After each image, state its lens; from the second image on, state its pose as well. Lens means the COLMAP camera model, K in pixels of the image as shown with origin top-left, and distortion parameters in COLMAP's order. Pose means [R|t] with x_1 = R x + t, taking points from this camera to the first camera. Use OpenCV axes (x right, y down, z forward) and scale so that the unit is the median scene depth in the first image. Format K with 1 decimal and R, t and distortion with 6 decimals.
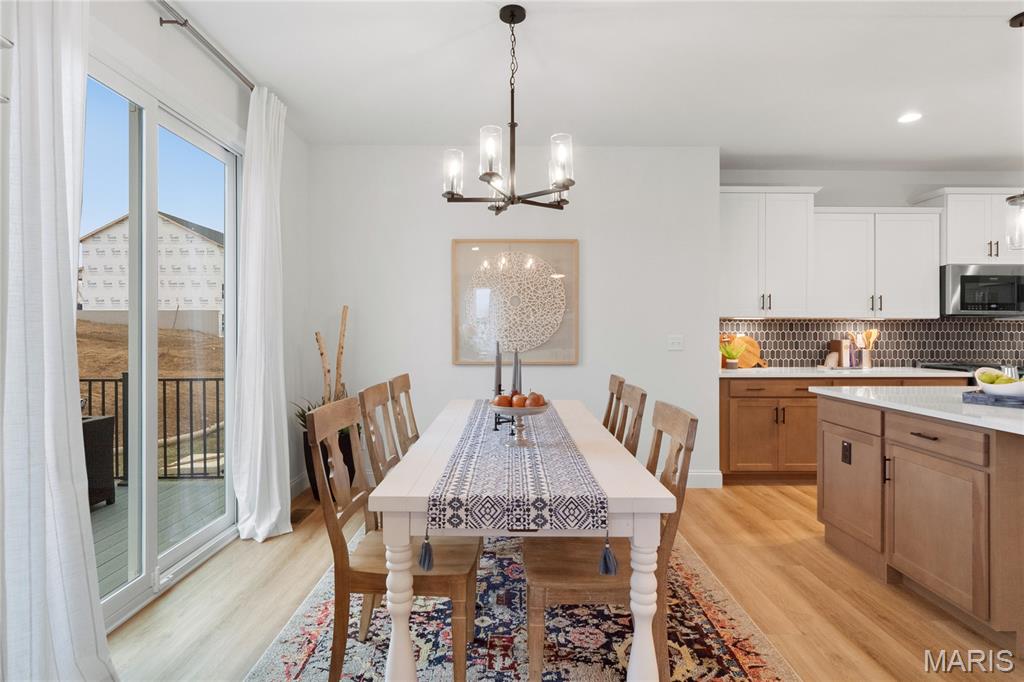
lens RADIAL K [[526.1, 0, 504.8], [0, 526.1, 330.4], [0, 0, 1]] dist [-0.004306, -0.002484]
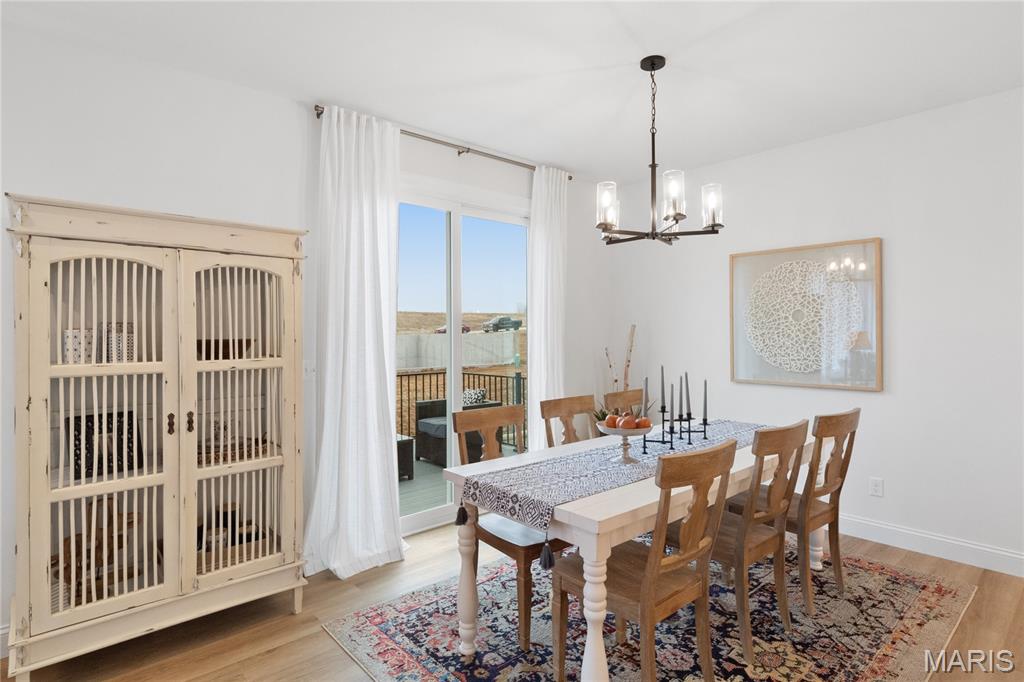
lens RADIAL K [[526.1, 0, 514.0], [0, 526.1, 333.1], [0, 0, 1]] dist [-0.004306, -0.002484]
pose [[0.668441, -0.006684, -0.743735, 0.619871], [0.009437, 0.999955, -0.000506, -0.050978], [0.743705, -0.006681, 0.668475, 0.068898]]
